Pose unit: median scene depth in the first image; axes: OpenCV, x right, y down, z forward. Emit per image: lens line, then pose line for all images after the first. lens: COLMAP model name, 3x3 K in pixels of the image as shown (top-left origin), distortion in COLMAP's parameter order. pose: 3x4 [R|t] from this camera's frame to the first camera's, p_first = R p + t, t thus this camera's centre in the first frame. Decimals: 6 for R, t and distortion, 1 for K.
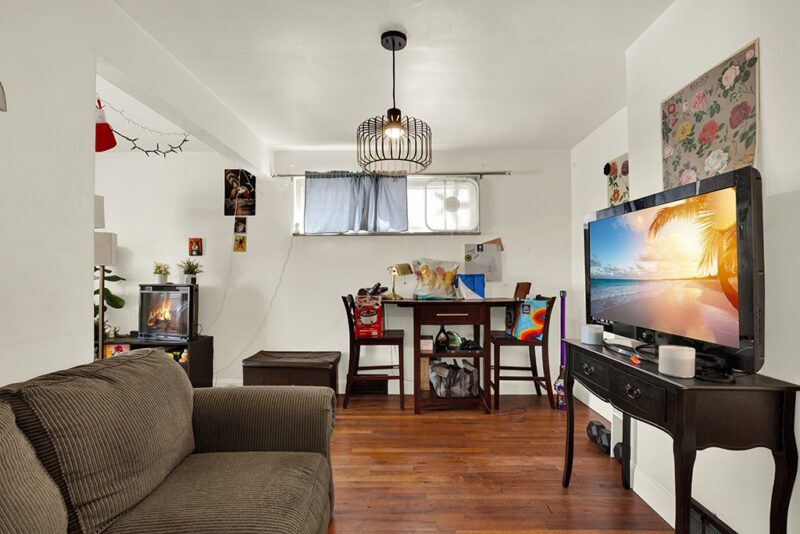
lens RADIAL K [[369.8, 0, 402.3], [0, 369.8, 270.5], [0, 0, 1]] dist [-0.031126, -0.000451]
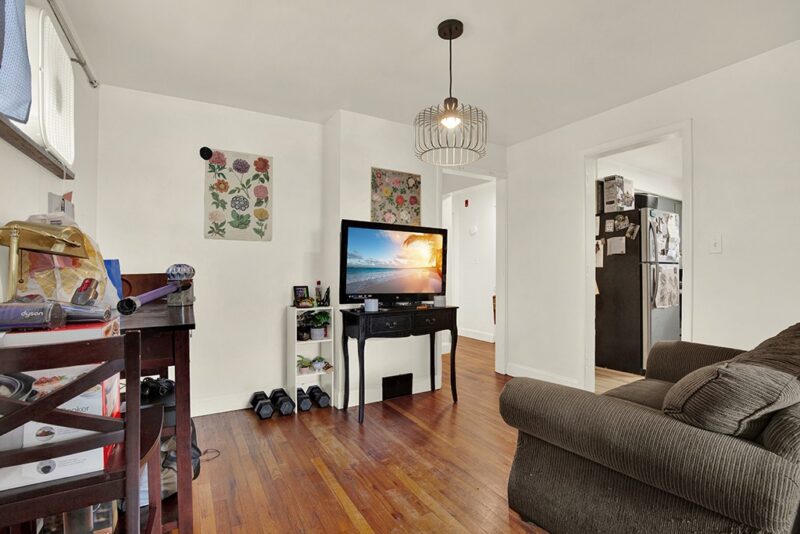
lens RADIAL K [[369.8, 0, 402.3], [0, 369.8, 270.5], [0, 0, 1]] dist [-0.031126, -0.000451]
pose [[-0.510356, 0.001442, 0.859962, -0.454933], [-0.016657, 0.999794, -0.011561, 0.027033], [-0.859802, -0.020225, -0.510228, 0.905674]]
